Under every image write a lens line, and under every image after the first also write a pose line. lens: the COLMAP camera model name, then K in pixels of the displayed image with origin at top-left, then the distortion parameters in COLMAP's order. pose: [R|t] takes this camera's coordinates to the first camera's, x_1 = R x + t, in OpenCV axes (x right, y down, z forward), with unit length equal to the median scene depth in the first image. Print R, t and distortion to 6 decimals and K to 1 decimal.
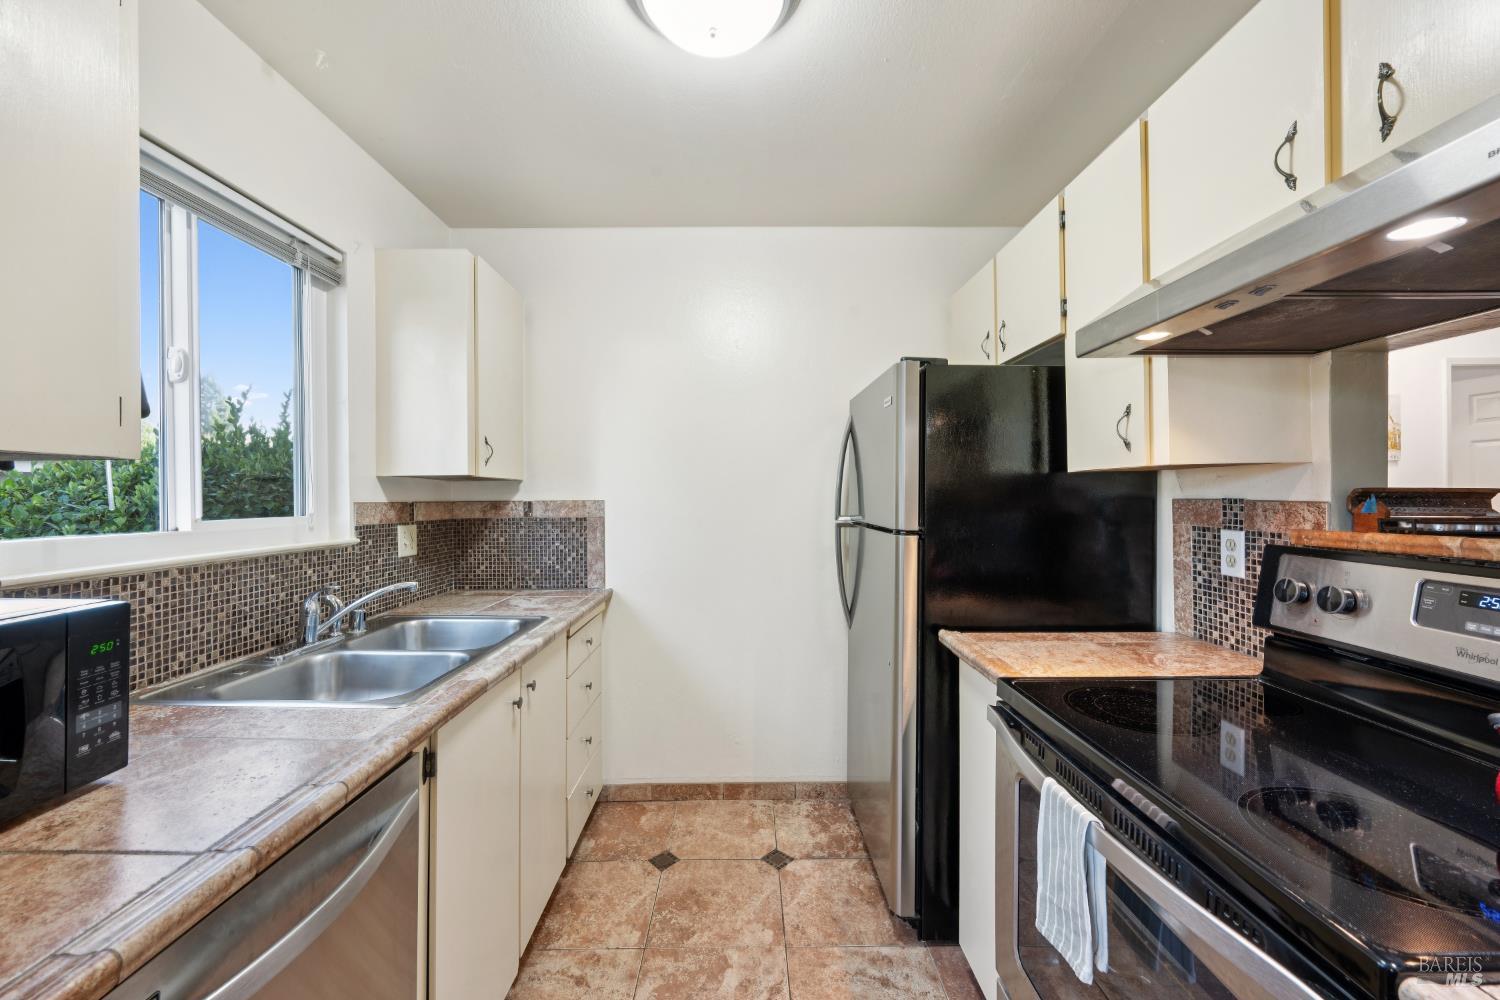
lens RADIAL K [[600.1, 0, 754.7], [0, 600.1, 496.8], [0, 0, 1]] dist [-0.003717, 0.000801]
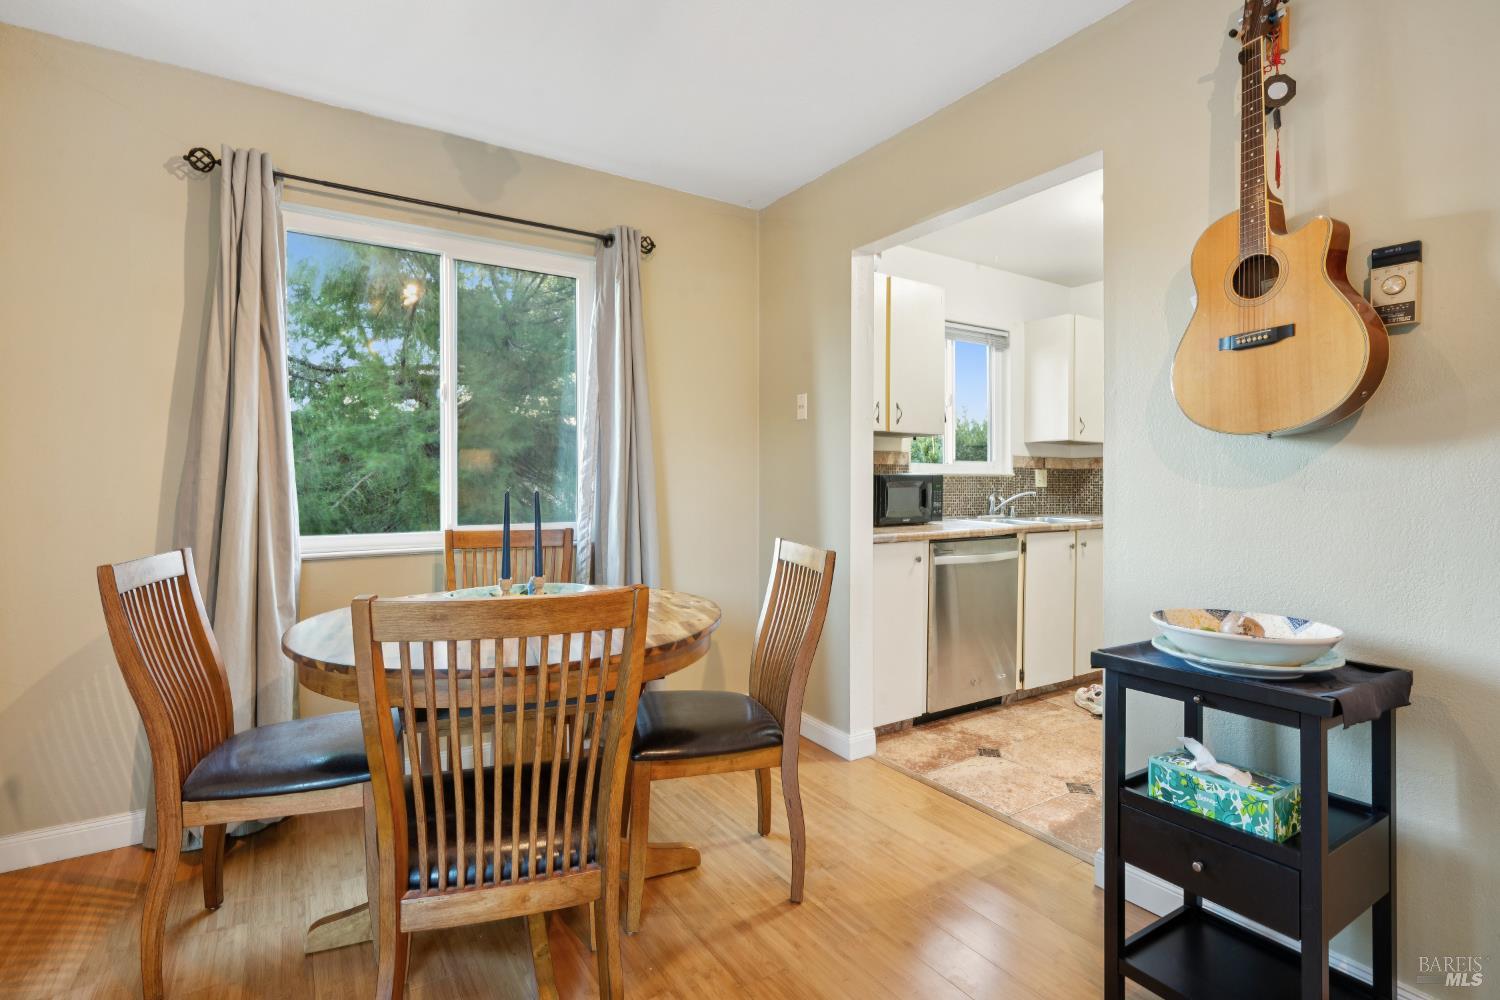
lens RADIAL K [[751.5, 0, 742.9], [0, 751.5, 493.4], [0, 0, 1]] dist [-0.006480, 0.000637]
pose [[0.539766, 0.012497, -0.841722, 0.917271], [-0.006502, 0.999922, 0.010676, 0.109944], [0.841790, -0.000290, 0.539805, -1.066002]]
